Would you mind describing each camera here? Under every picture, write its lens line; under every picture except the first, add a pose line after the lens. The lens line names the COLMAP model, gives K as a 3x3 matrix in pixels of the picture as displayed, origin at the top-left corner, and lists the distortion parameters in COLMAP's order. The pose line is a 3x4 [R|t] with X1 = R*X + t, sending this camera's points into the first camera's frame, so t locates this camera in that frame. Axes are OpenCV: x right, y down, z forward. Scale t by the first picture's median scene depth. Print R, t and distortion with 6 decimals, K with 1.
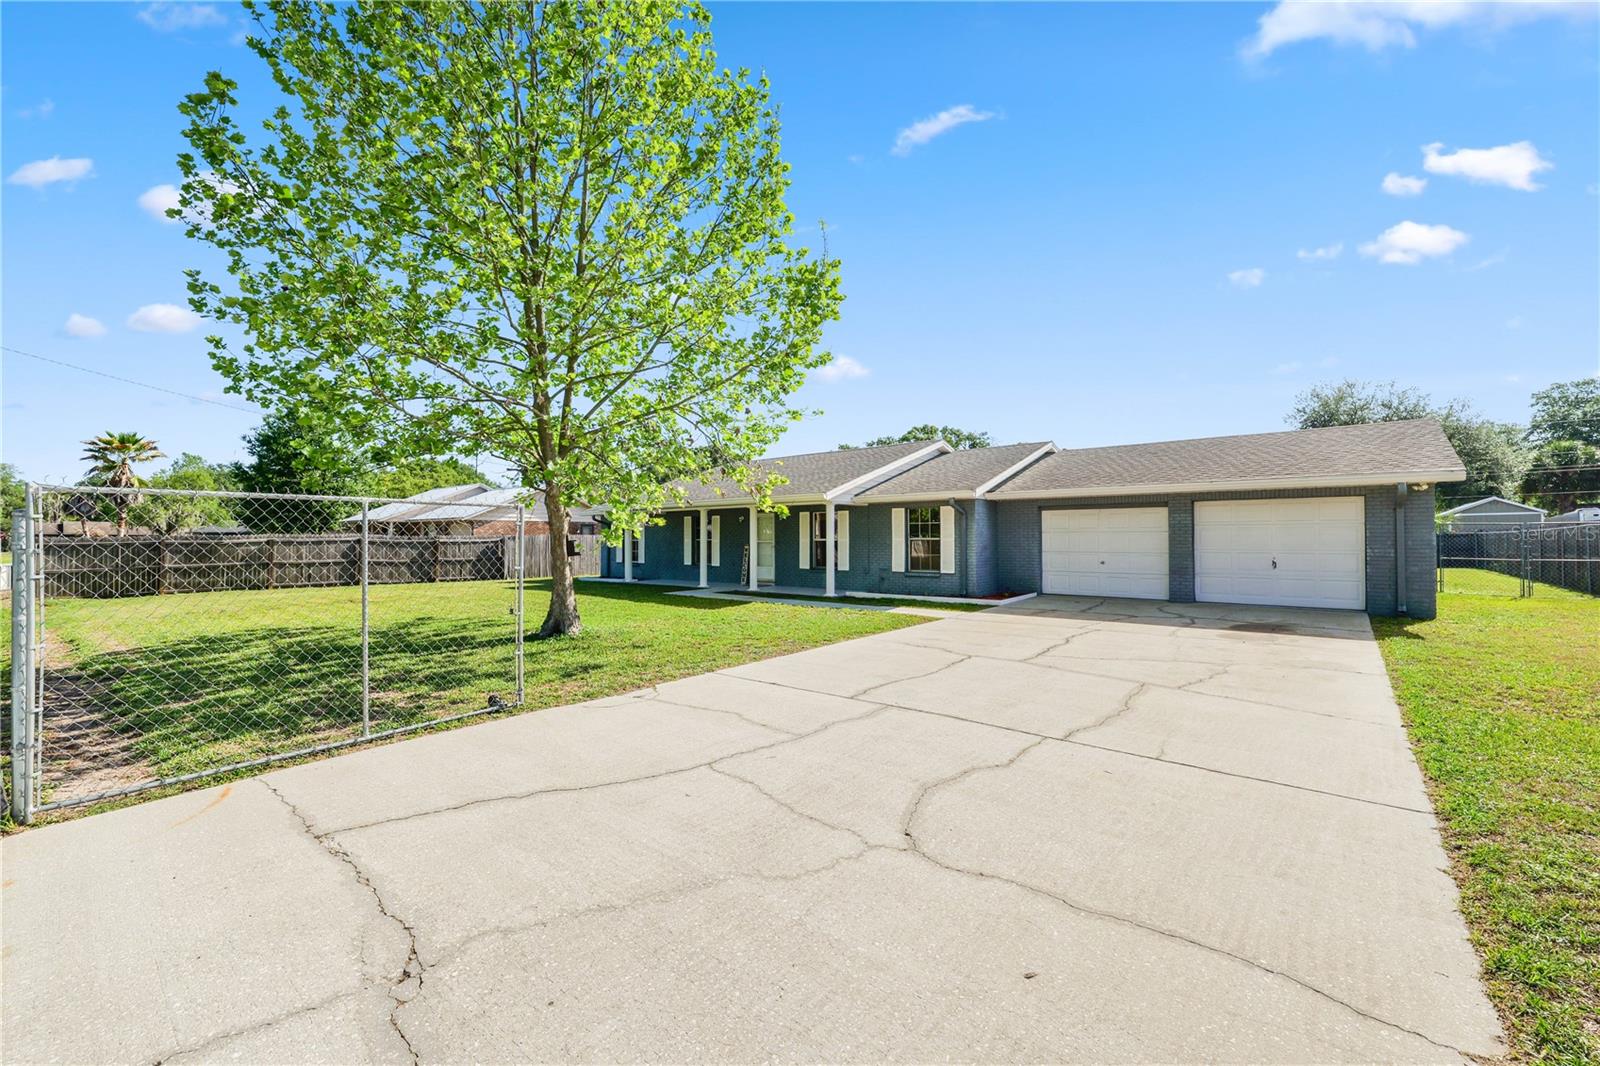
lens RADIAL K [[657.5, 0, 803.2], [0, 657.5, 530.6], [0, 0, 1]] dist [-0.013272, 0.000612]
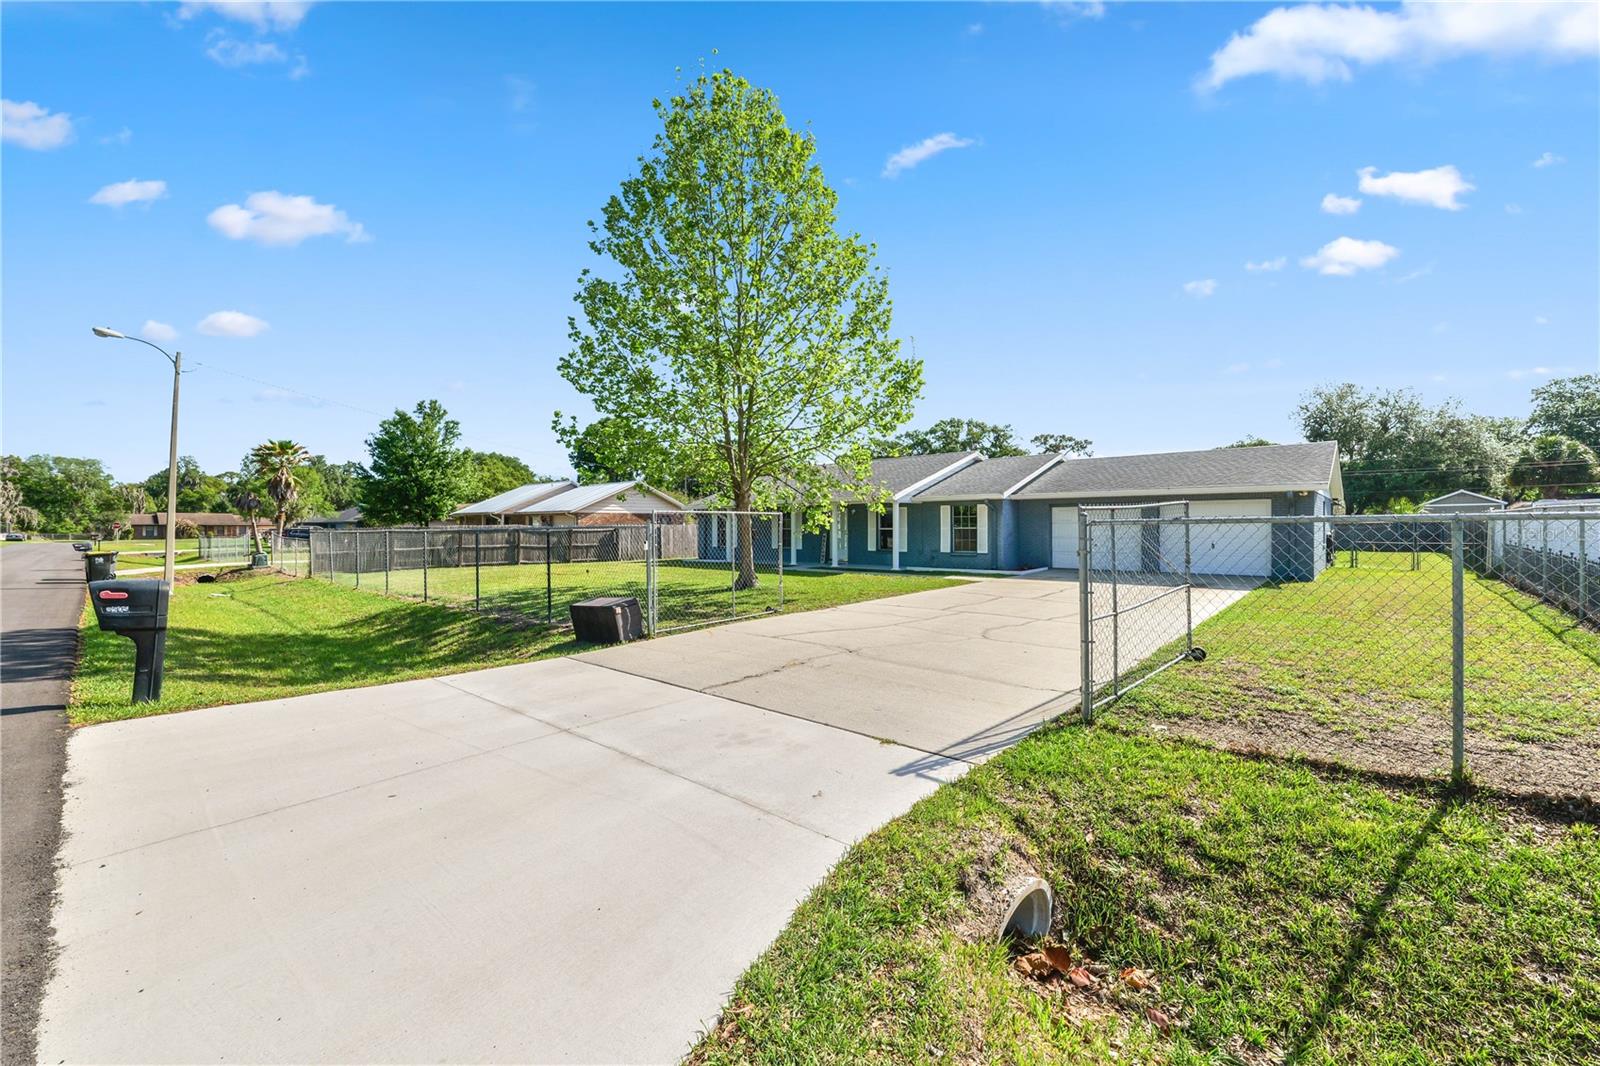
lens RADIAL K [[657.5, 0, 803.1], [0, 657.5, 530.1], [0, 0, 1]] dist [-0.013272, 0.000612]
pose [[0.999469, -0.001689, -0.032535, -0.101722], [0.002230, 0.999860, 0.016603, -0.006261], [0.032502, -0.016667, 0.999333, -0.353251]]
